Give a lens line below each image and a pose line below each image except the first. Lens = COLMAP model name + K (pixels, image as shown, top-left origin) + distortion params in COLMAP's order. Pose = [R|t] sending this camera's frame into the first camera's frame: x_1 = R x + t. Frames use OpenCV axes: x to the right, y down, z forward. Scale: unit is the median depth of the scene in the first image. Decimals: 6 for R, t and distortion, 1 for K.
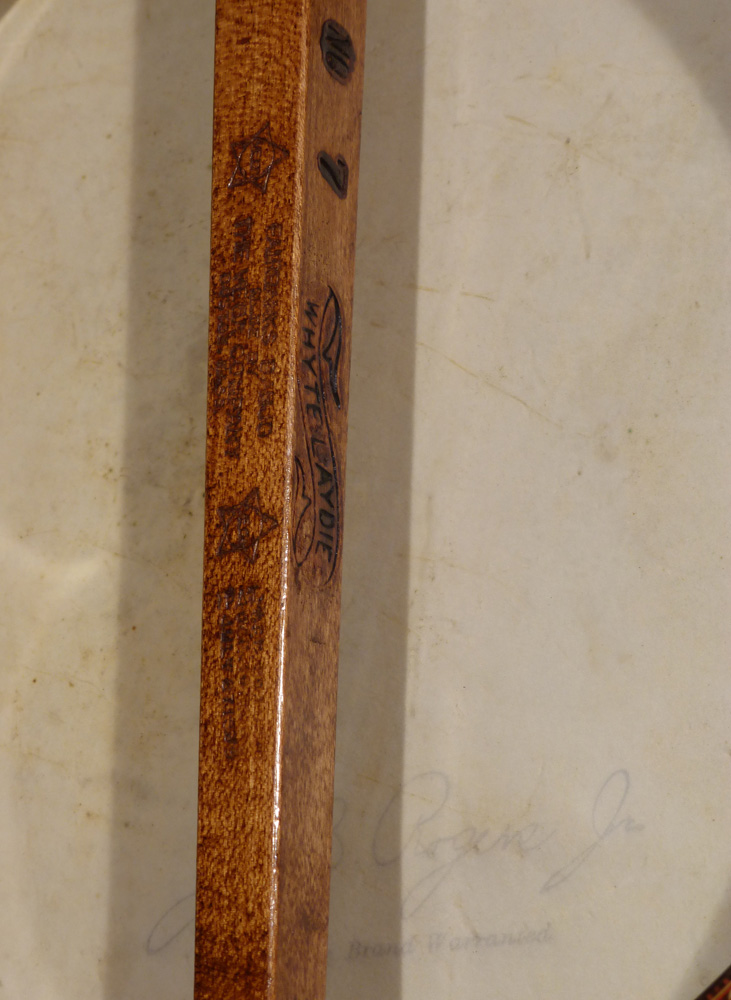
lens RADIAL K [[3020.2, 0, 361.8], [0, 3020.2, 499.1], [0, 0, 1]] dist [0.127233, 0.000000]
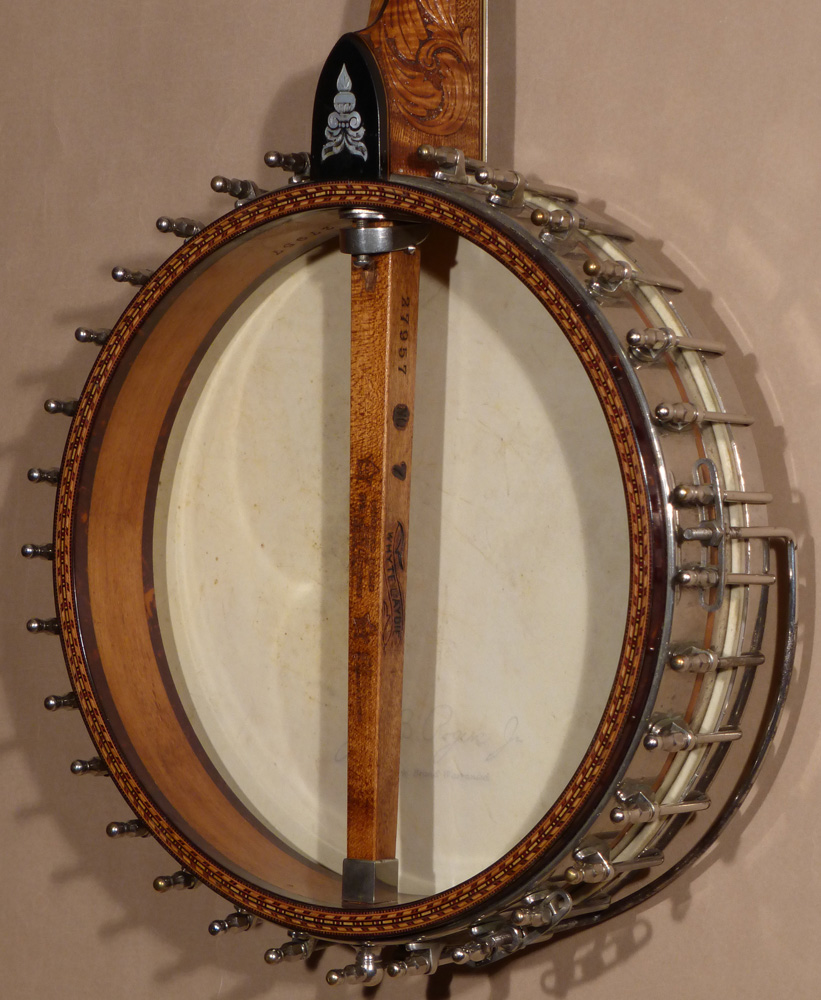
lens RADIAL K [[3783.9, 0, 412.1], [0, 3783.9, 496.8], [0, 0, 1]] dist [0.383261, 0.000000]
pose [[0.996194, -0.000931, -0.087158, 0.264251], [0.025798, 0.958292, 0.284625, -0.948436], [0.083257, -0.285791, 0.954668, -1.896415]]
